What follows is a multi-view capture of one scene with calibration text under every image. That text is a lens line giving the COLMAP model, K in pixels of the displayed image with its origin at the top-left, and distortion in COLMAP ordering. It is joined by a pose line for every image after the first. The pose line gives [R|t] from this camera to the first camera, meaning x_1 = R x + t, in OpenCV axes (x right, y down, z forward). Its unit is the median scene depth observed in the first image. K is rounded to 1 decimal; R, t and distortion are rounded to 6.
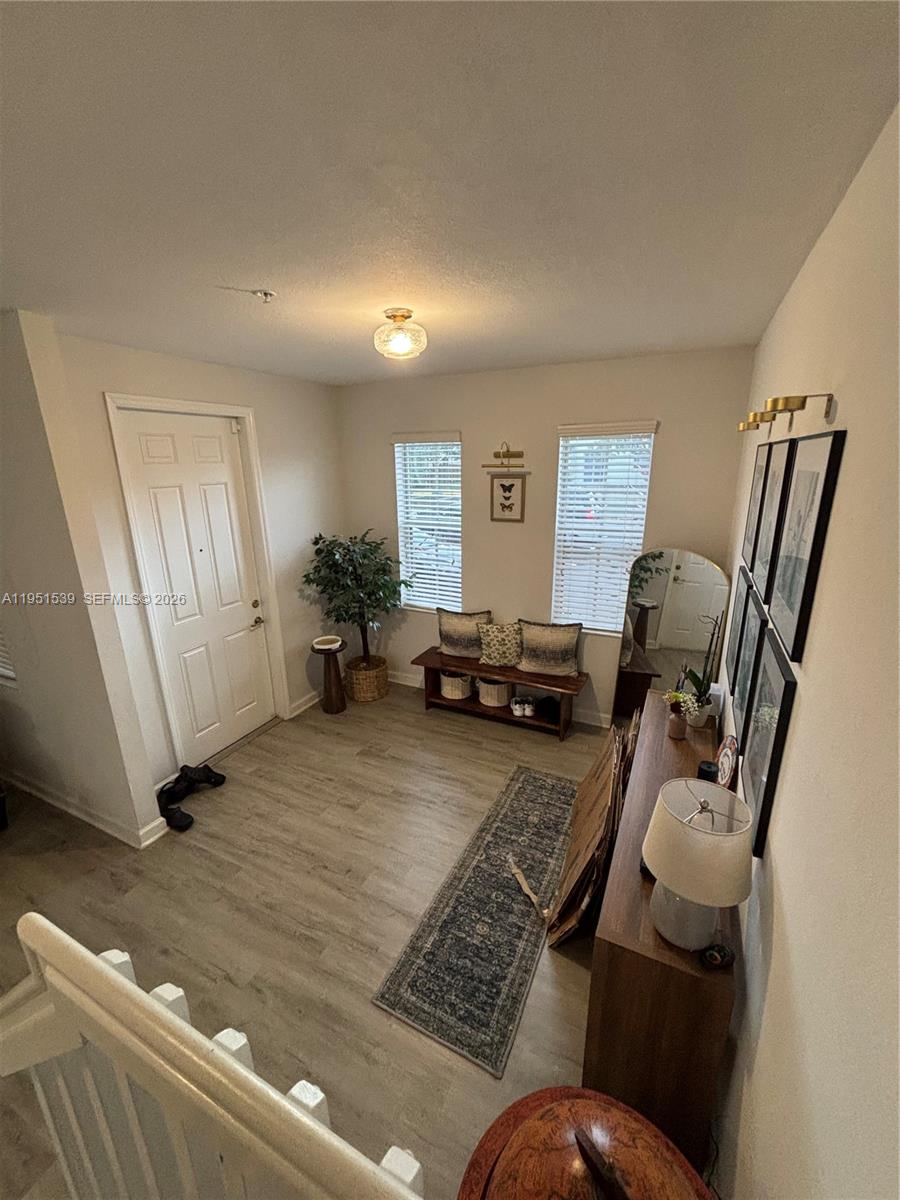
lens RADIAL K [[485.3, 0, 450.6], [0, 485.3, 604.9], [0, 0, 1]] dist [0.003585, 0.000360]
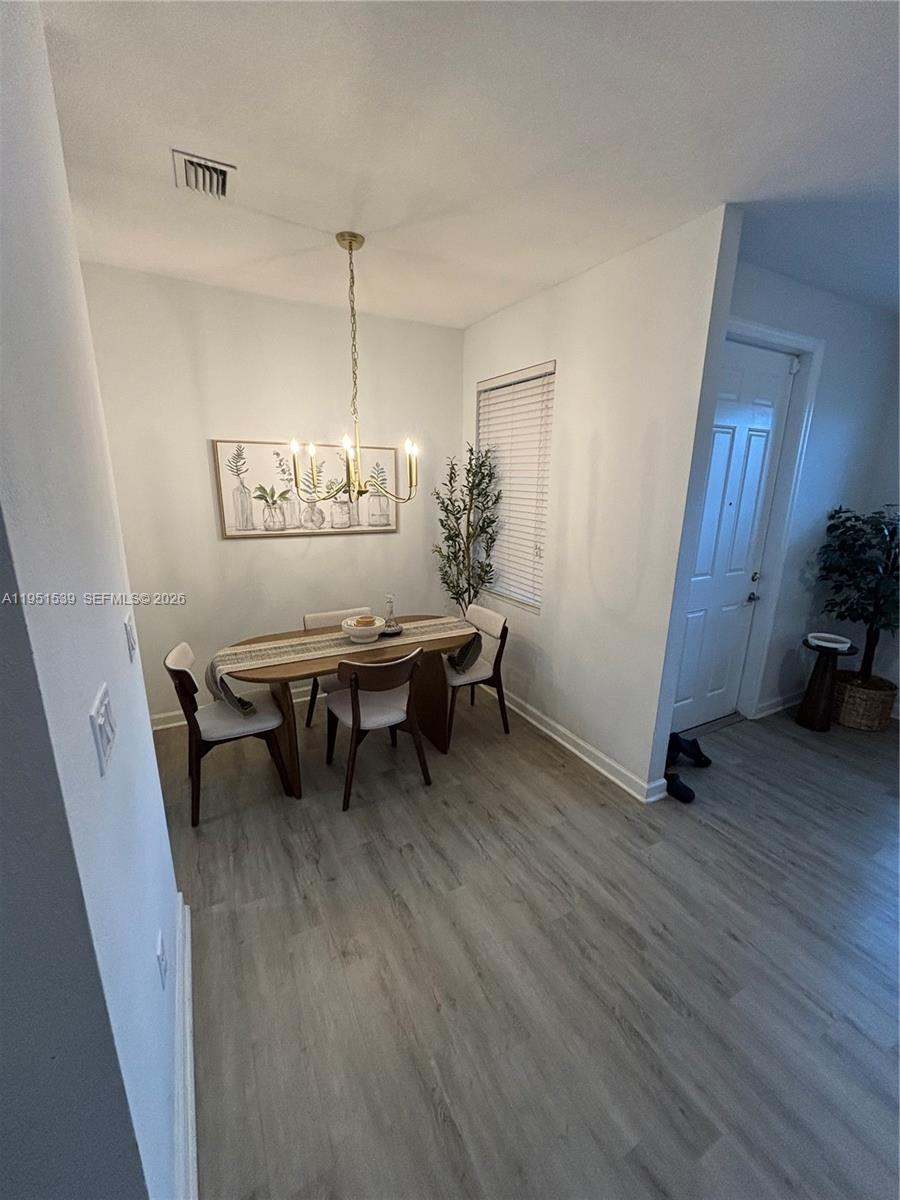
lens RADIAL K [[485.3, 0, 450.6], [0, 485.3, 604.9], [0, 0, 1]] dist [0.003585, 0.000360]
pose [[0.815517, 0.171117, -0.552857, -0.334269], [-0.187429, 0.981895, 0.027435, 0.116534], [0.547542, 0.081248, 0.832825, -0.009224]]
